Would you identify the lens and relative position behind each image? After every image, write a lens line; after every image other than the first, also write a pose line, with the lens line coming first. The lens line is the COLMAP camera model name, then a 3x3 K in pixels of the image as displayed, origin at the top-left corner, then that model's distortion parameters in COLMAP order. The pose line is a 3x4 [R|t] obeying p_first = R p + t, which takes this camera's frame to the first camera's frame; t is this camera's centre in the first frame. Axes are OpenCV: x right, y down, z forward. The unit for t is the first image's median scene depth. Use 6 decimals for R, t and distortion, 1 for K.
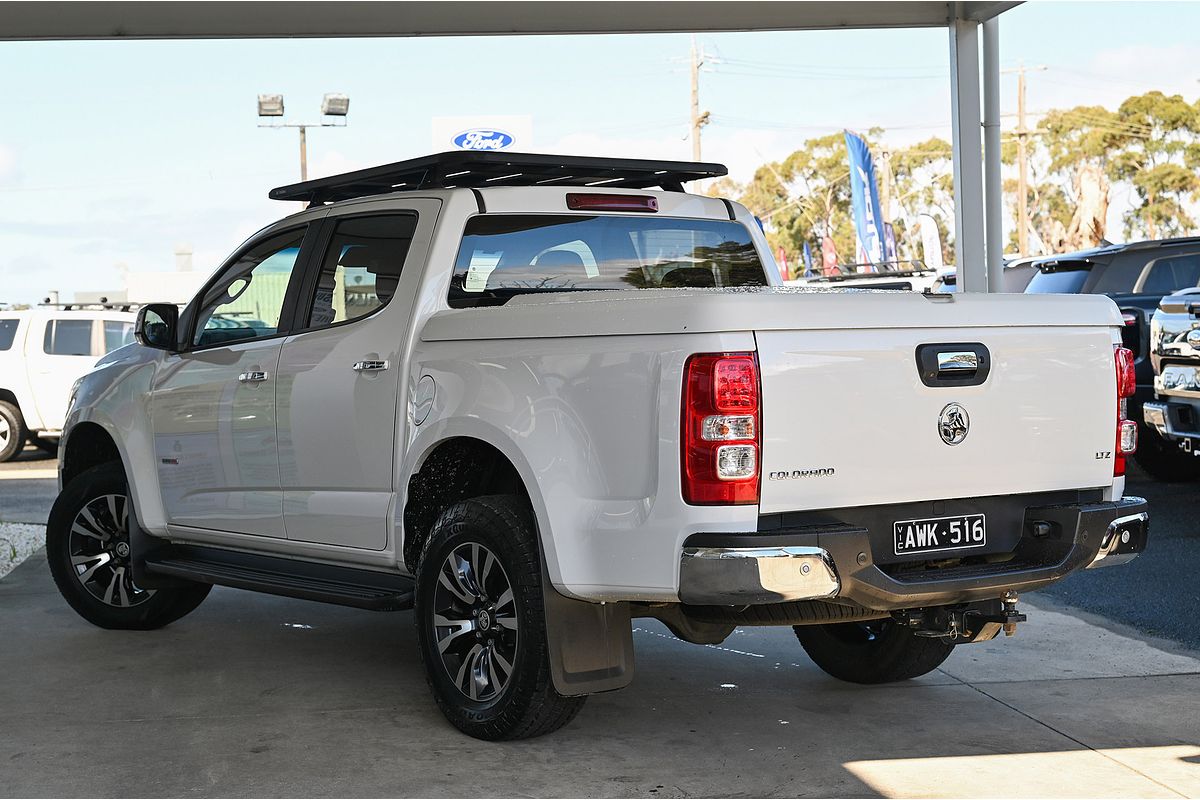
lens RADIAL K [[1875.2, 0, 600.2], [0, 1875.2, 401.6], [0, 0, 1]] dist [0.006064, 0.000000]
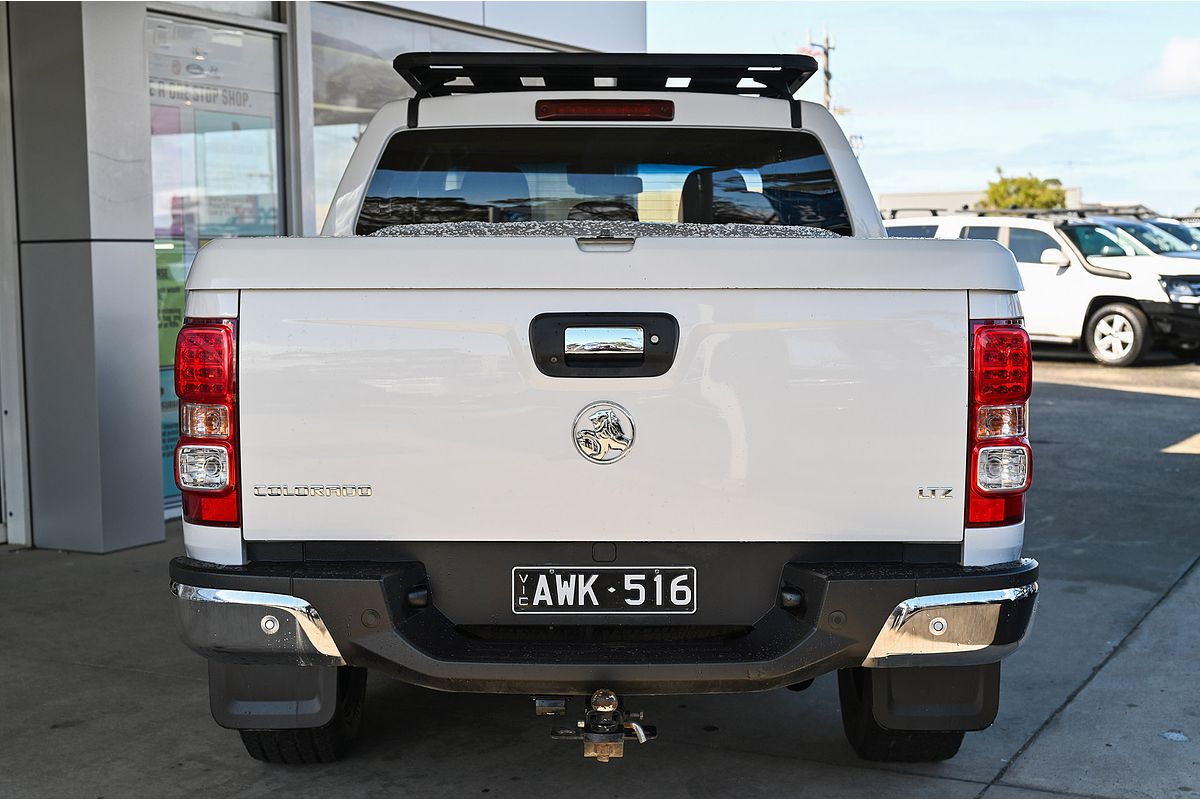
lens RADIAL K [[1765.3, 0, 599.9], [0, 1765.3, 397.3], [0, 0, 1]] dist [-0.015210, 0.000000]
pose [[0.837484, 0.063499, -0.542759, 0.526058], [-0.033297, 0.997310, 0.065301, -0.041846], [0.545446, -0.036616, 0.837346, 0.461612]]
